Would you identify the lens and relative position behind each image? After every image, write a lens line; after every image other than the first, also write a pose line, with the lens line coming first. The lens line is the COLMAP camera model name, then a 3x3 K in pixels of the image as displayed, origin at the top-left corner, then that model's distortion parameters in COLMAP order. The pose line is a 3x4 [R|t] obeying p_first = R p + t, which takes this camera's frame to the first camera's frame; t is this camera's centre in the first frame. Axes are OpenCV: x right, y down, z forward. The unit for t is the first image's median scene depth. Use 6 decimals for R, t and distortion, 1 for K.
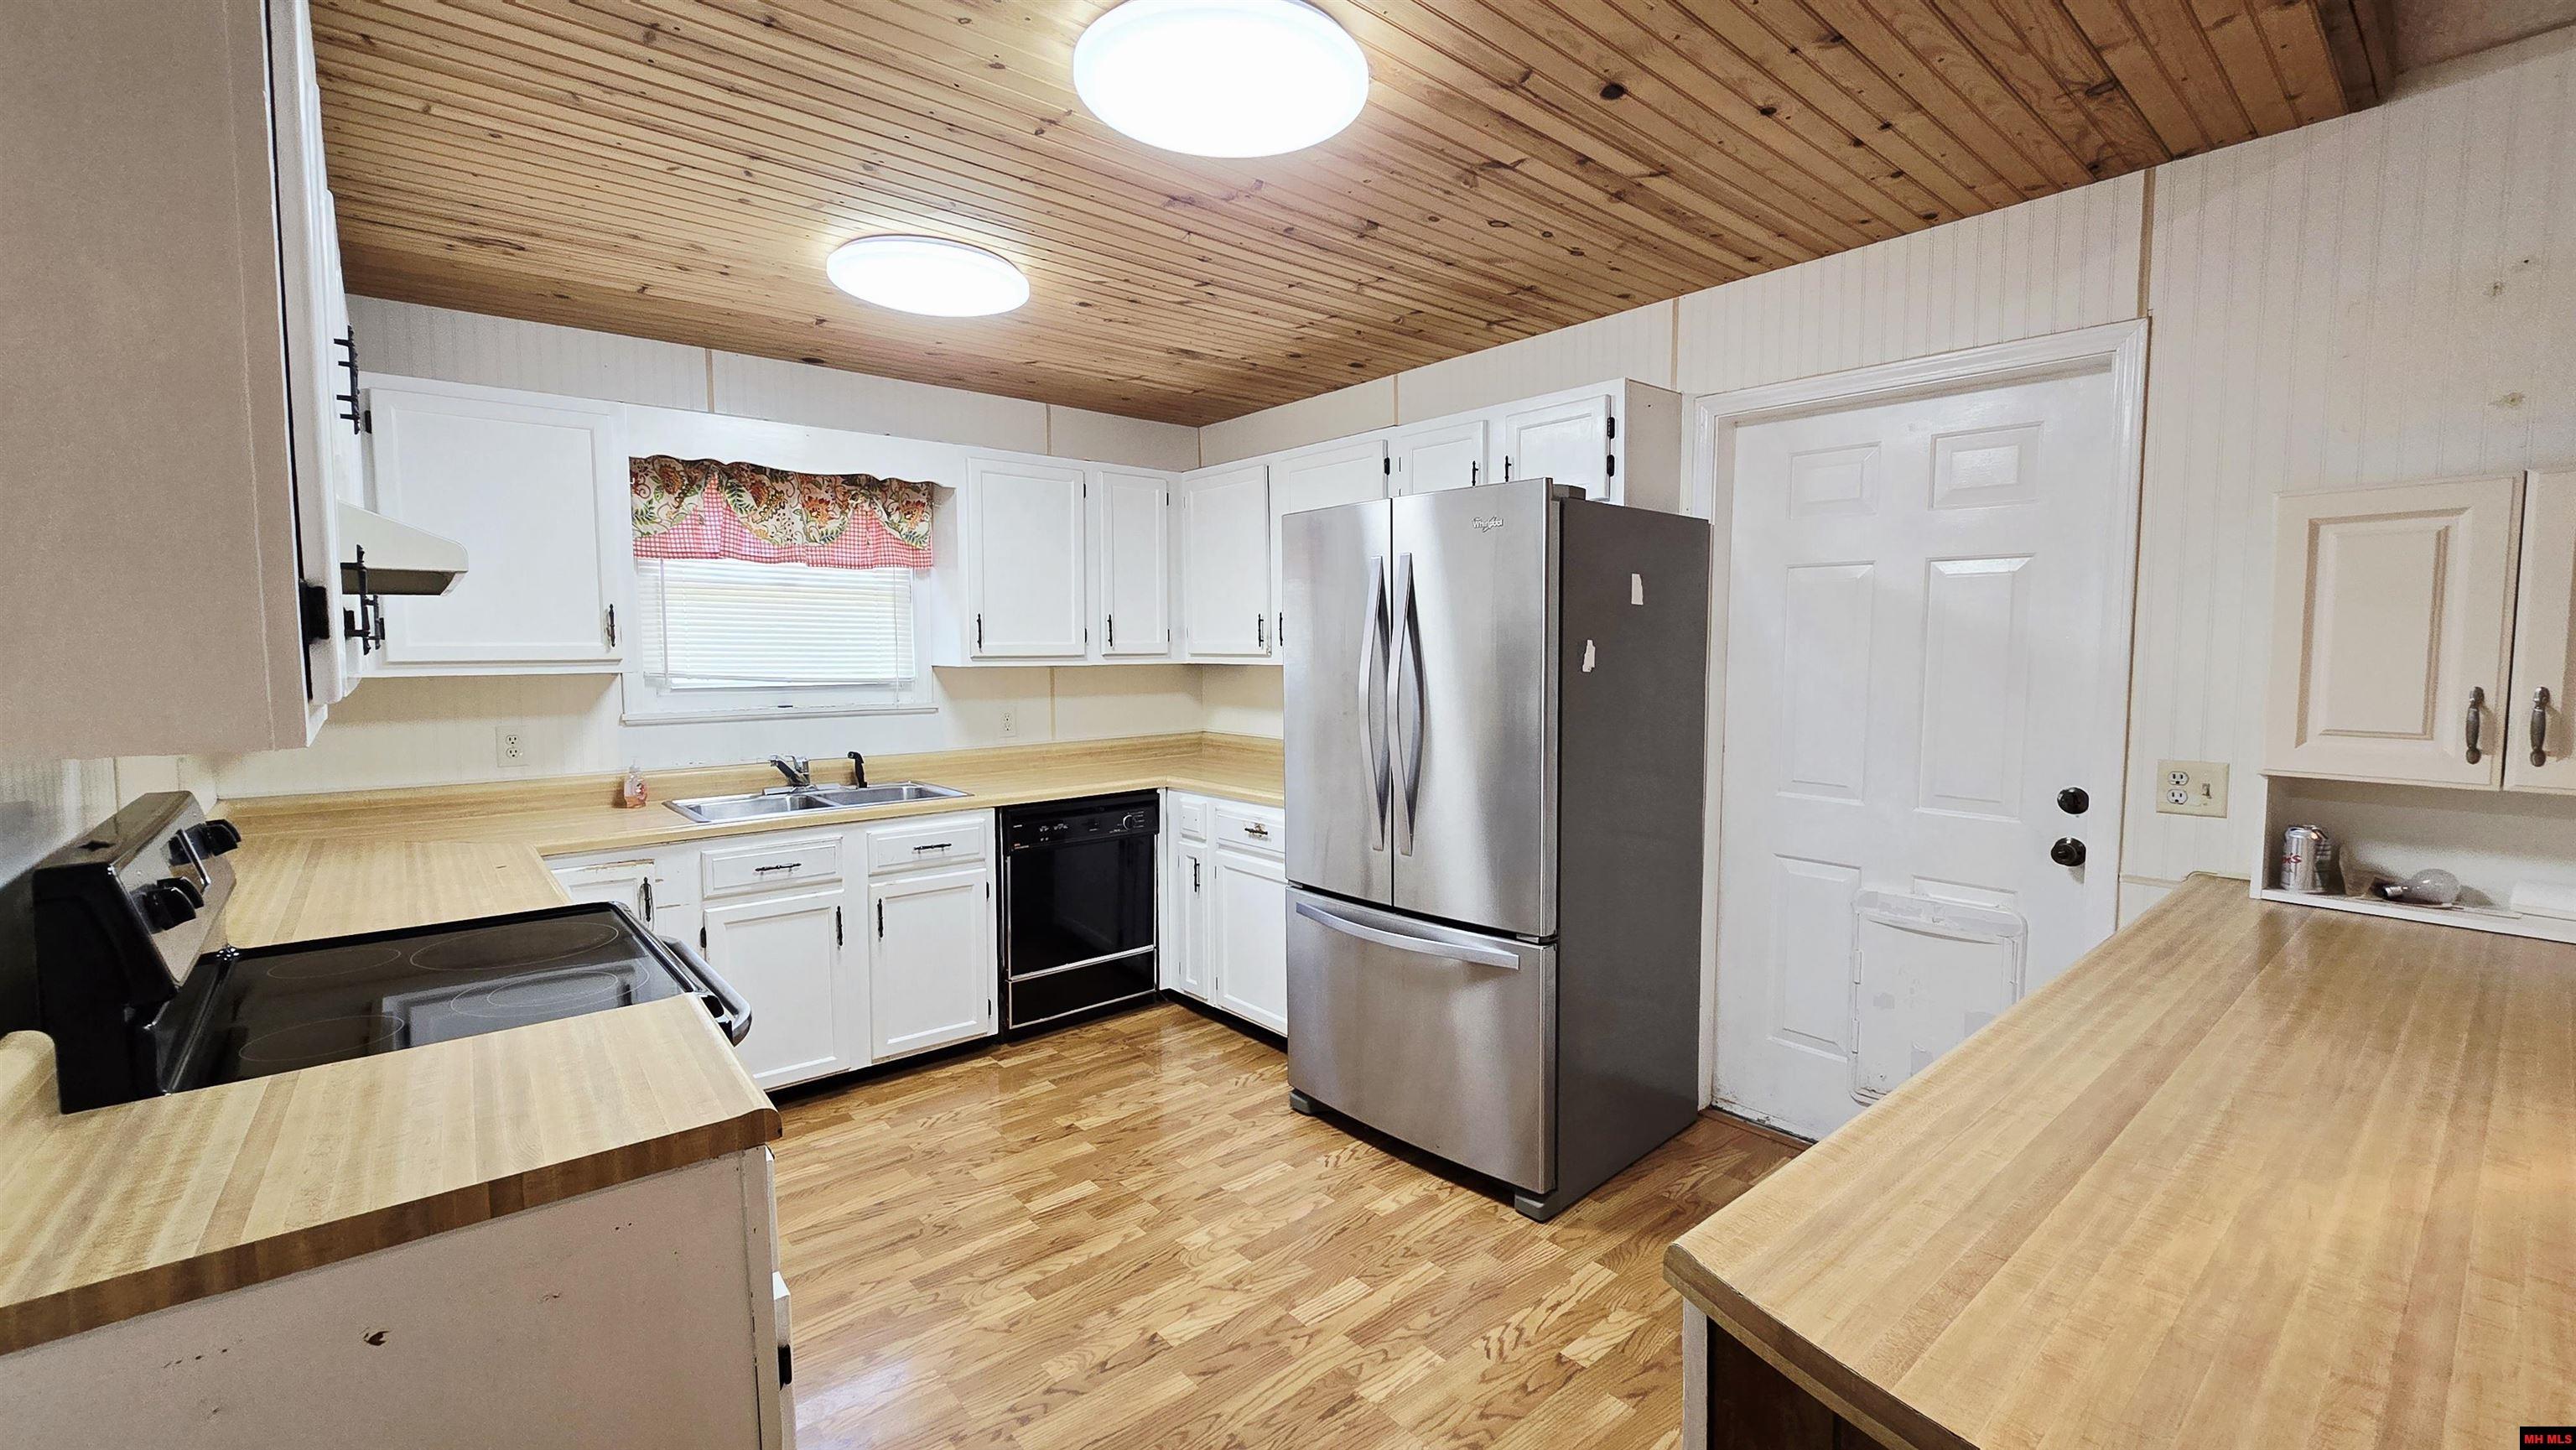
lens RADIAL K [[1062.4, 0, 1308.2], [0, 1062.4, 722.9], [0, 0, 1]] dist [-0.007123, 0.001979]
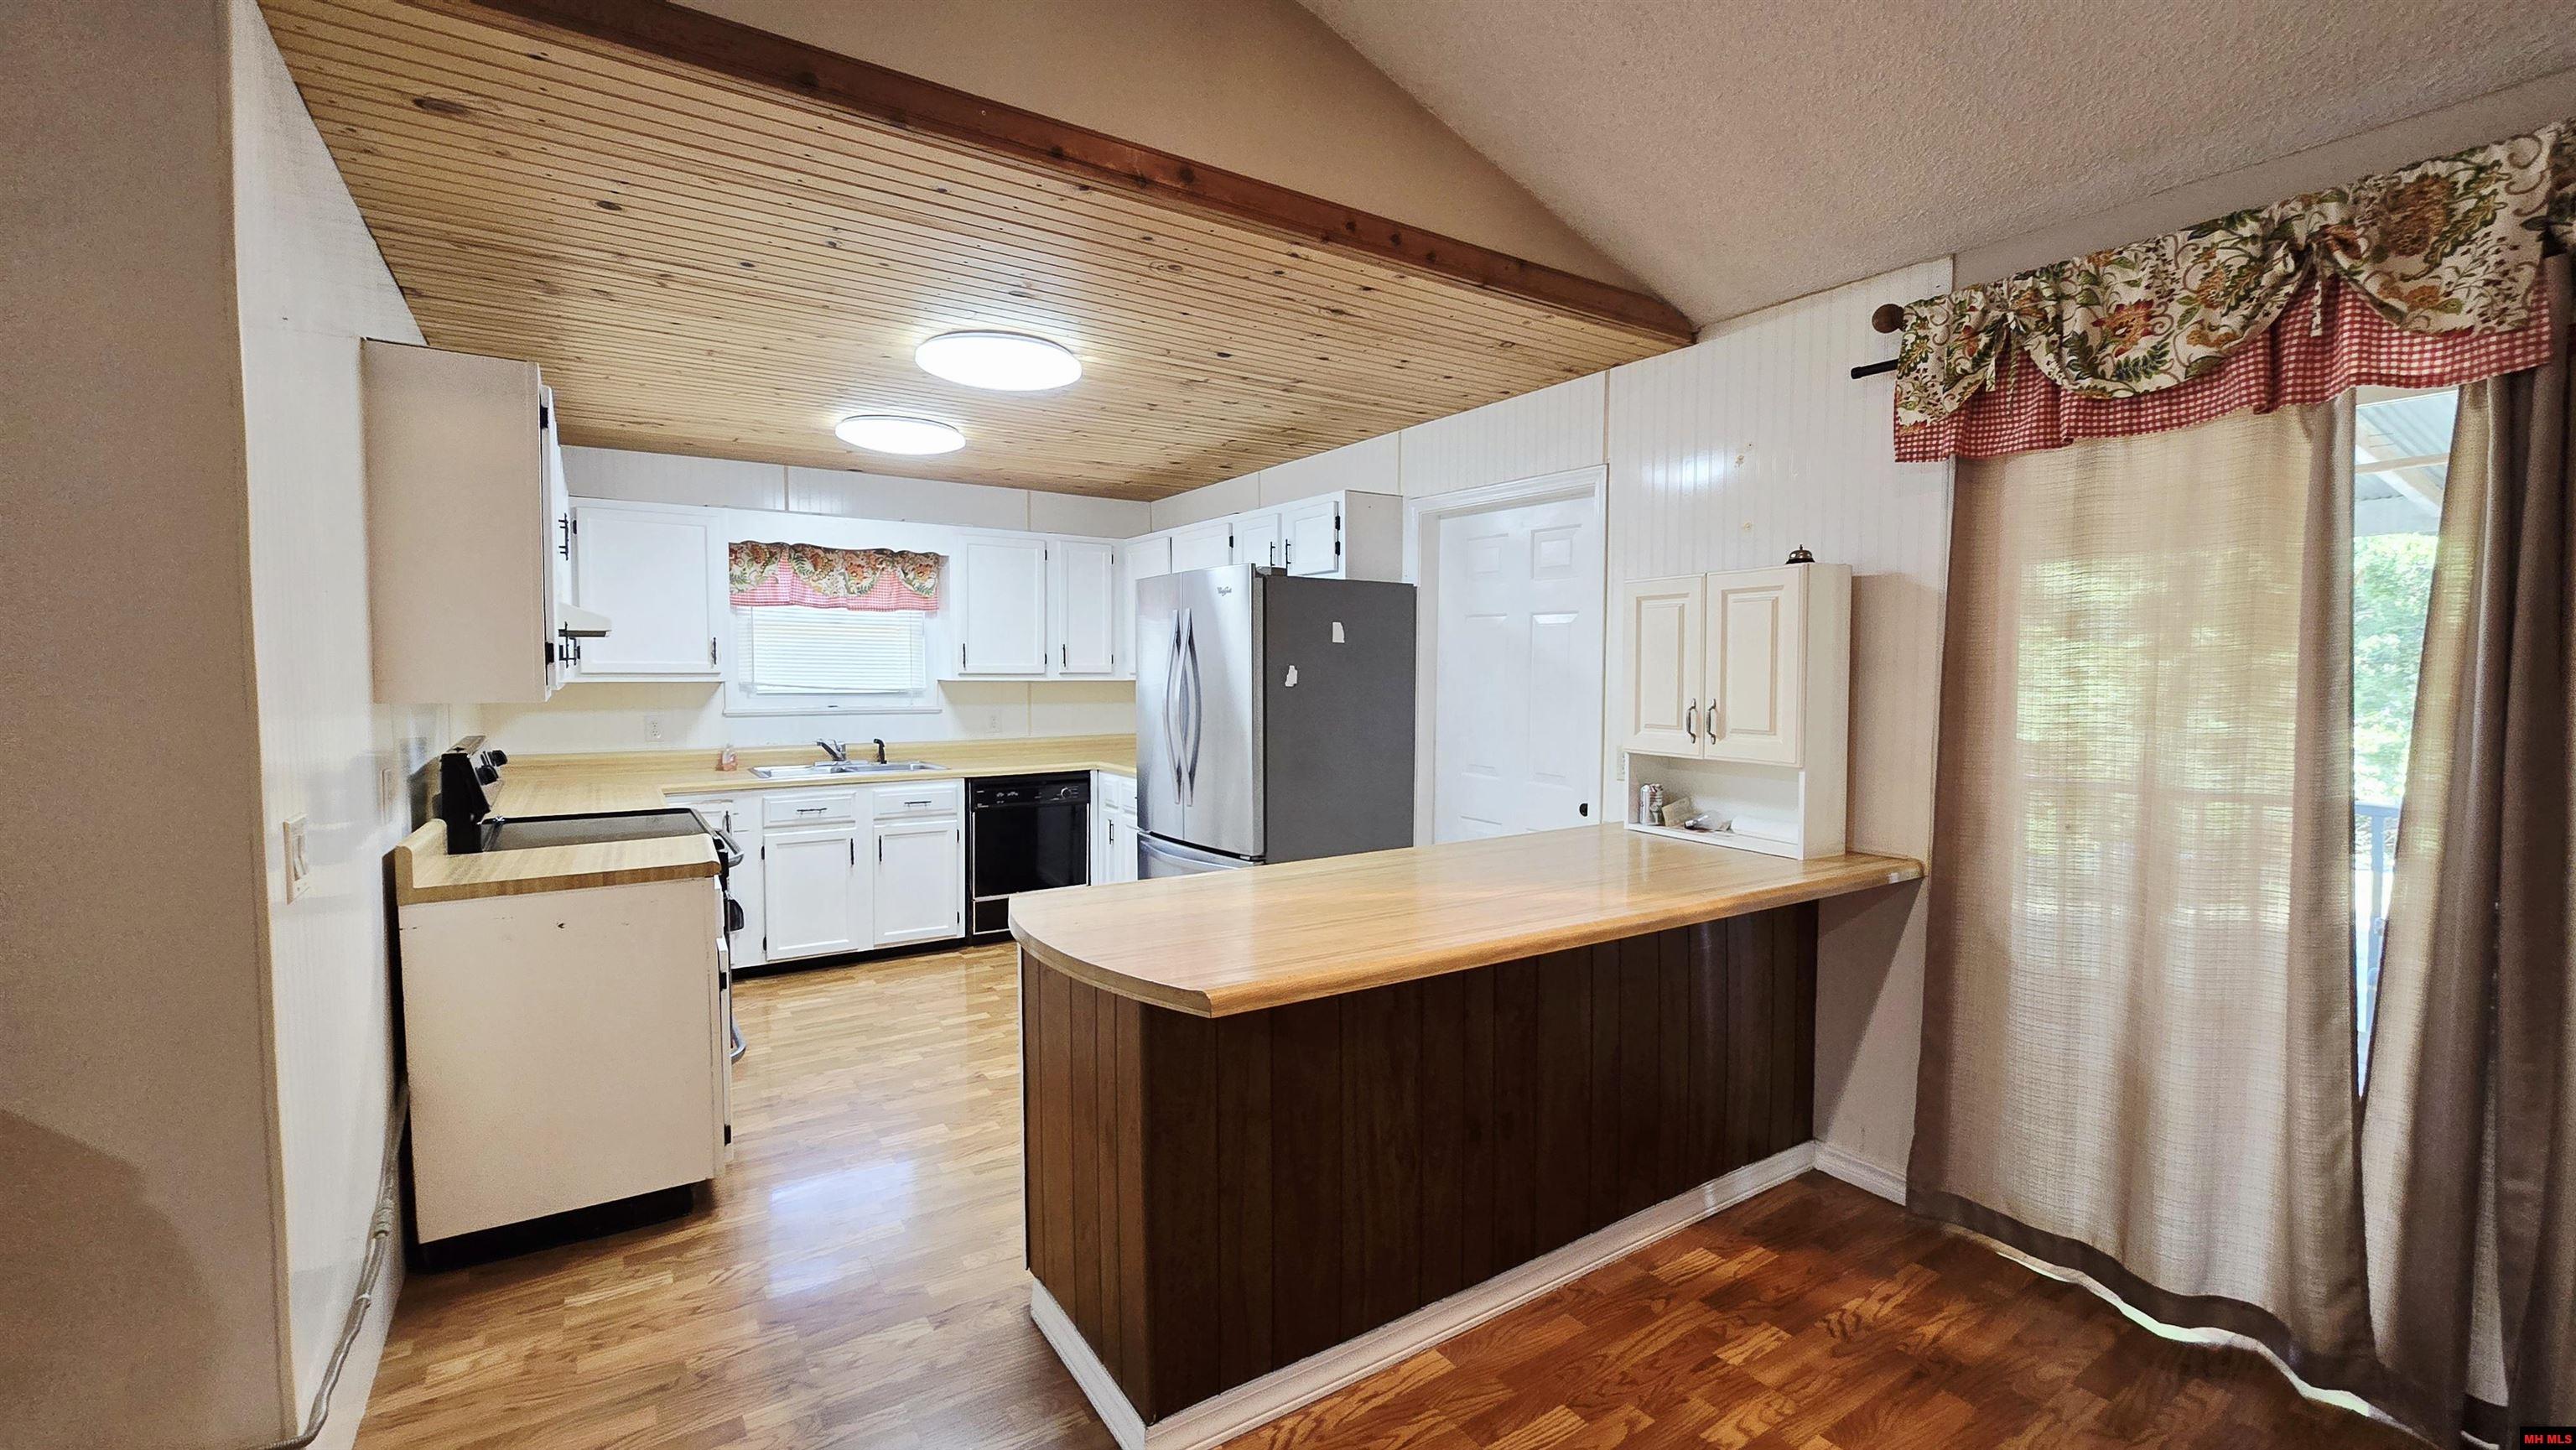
lens RADIAL K [[1062.4, 0, 1312.2], [0, 1062.4, 720.4], [0, 0, 1]] dist [-0.007123, 0.001979]
pose [[0.992981, 0.014418, -0.117396, 0.388000], [-0.017032, 0.999628, -0.021292, 0.027281], [0.117045, 0.023142, 0.992857, -0.428957]]
